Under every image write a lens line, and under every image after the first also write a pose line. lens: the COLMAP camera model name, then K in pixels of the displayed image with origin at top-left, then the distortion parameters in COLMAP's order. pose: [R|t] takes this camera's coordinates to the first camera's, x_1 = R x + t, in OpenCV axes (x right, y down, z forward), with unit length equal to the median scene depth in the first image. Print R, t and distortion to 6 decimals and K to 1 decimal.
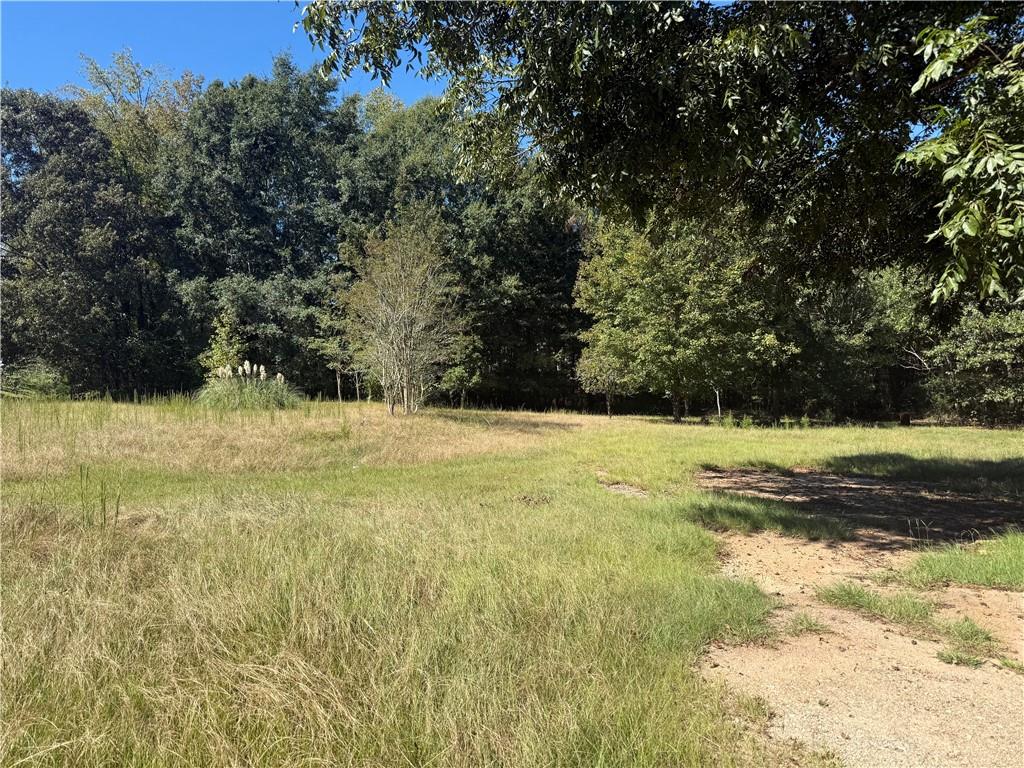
lens RADIAL K [[719.2, 0, 518.3], [0, 719.2, 409.9], [0, 0, 1]] dist [0.032707, -0.053882]
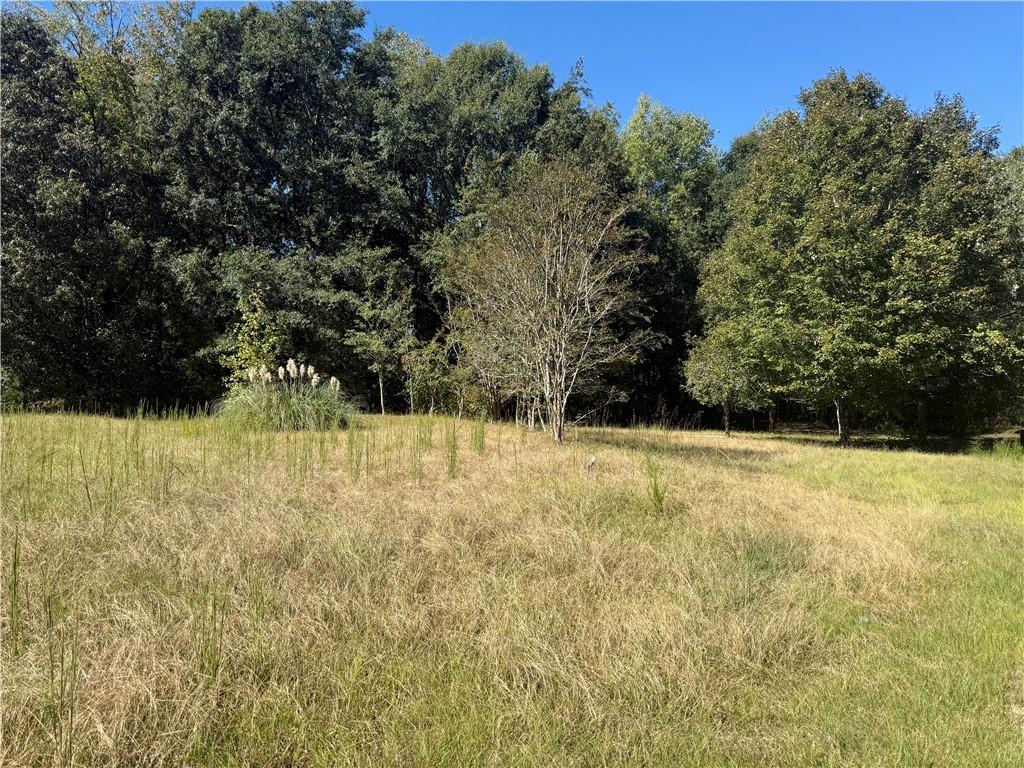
lens RADIAL K [[719.2, 0, 496.2], [0, 719.2, 400.5], [0, 0, 1]] dist [0.032707, -0.053882]
pose [[0.997471, 0.004356, 0.070947, -0.184856], [-0.002835, 0.999764, -0.021519, -0.010467], [-0.071024, 0.021264, 0.997248, 0.229364]]
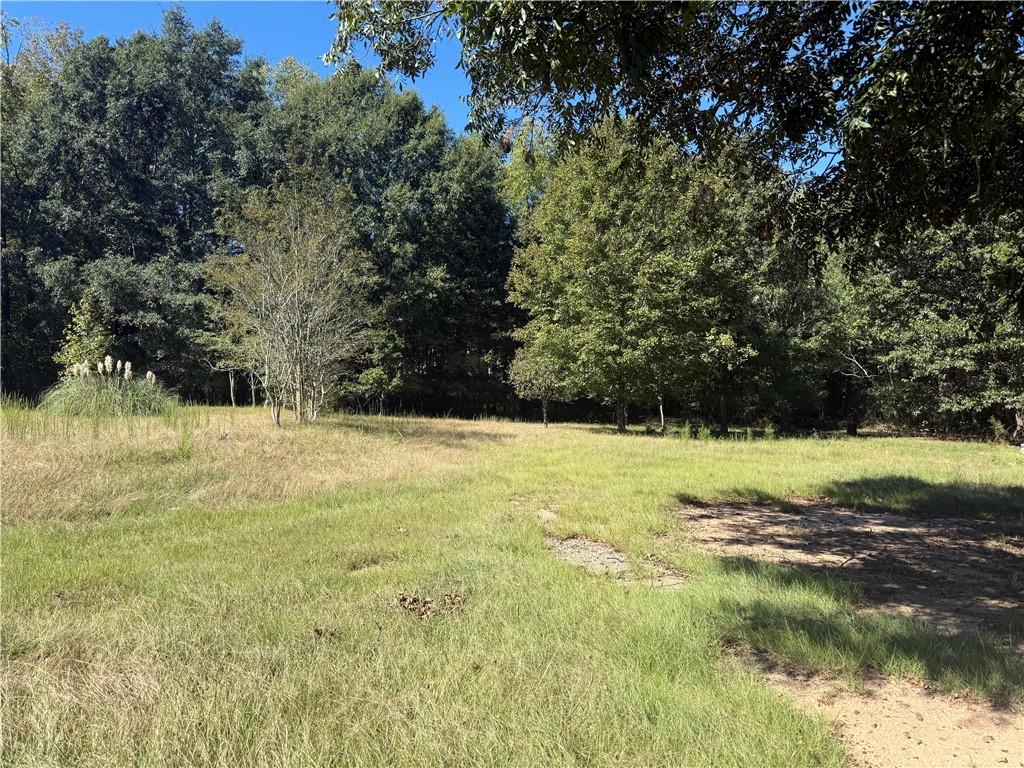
lens RADIAL K [[719.2, 0, 517.1], [0, 719.2, 401.4], [0, 0, 1]] dist [0.032707, -0.053882]
pose [[0.995579, 0.007973, 0.093585, 0.007659], [-0.006211, 0.999798, -0.019104, -0.002802], [-0.093719, 0.018438, 0.995428, 0.114682]]
